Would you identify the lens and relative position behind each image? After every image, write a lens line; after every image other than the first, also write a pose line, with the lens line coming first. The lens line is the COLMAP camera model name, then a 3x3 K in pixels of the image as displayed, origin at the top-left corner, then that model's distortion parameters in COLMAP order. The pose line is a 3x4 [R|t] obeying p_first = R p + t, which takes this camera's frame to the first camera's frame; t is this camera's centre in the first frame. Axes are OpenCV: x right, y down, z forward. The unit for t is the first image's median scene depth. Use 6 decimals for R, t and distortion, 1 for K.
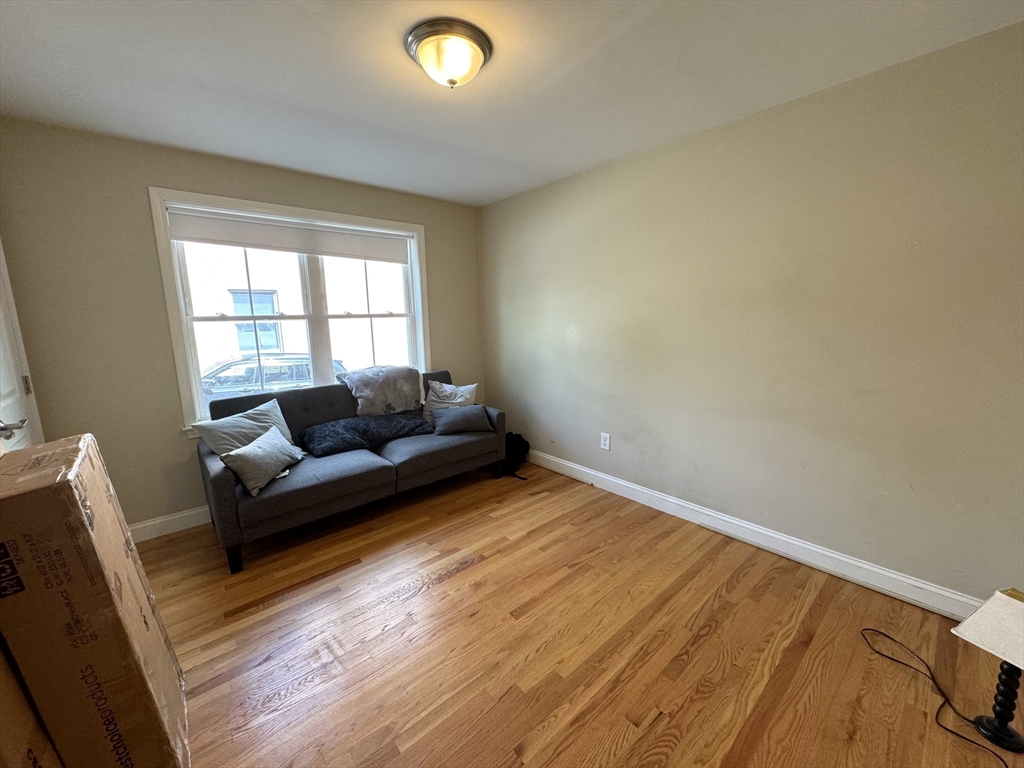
lens RADIAL K [[407.0, 0, 511.9], [0, 407.0, 380.9], [0, 0, 1]] dist [0.000837, -0.000655]
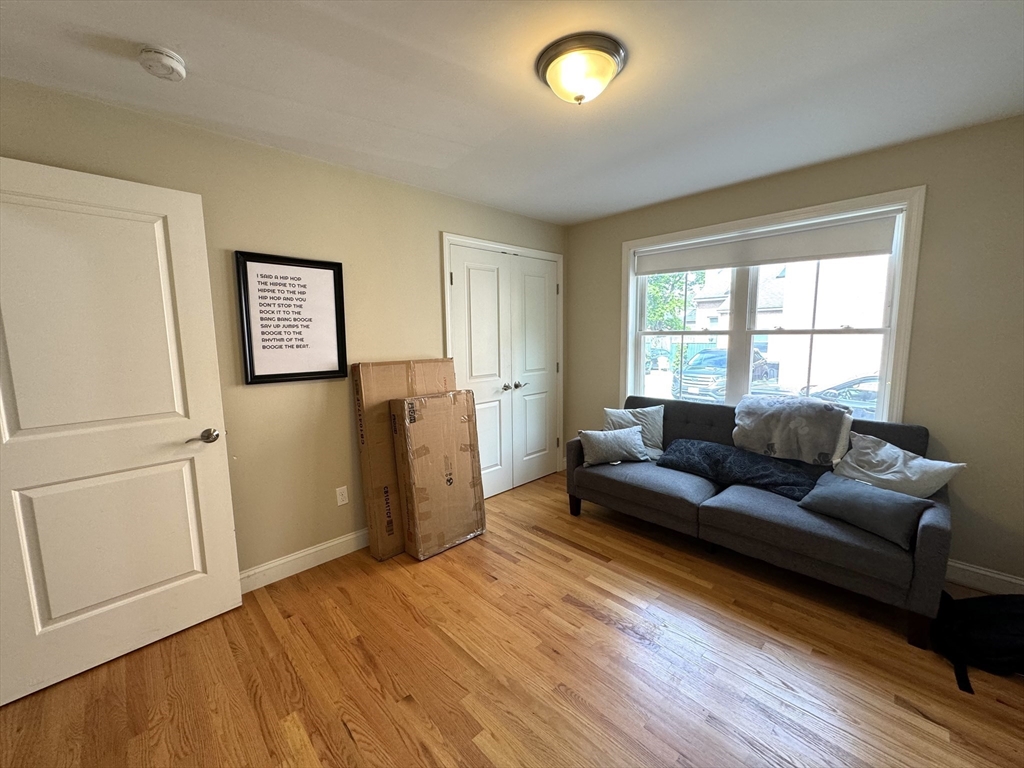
lens RADIAL K [[407.0, 0, 511.6], [0, 407.0, 381.0], [0, 0, 1]] dist [0.000837, -0.000655]
pose [[0.047981, 0.132079, -0.990077, 0.481320], [-0.151110, 0.980770, 0.123514, -0.092294], [0.987352, 0.143684, 0.067017, 0.473627]]
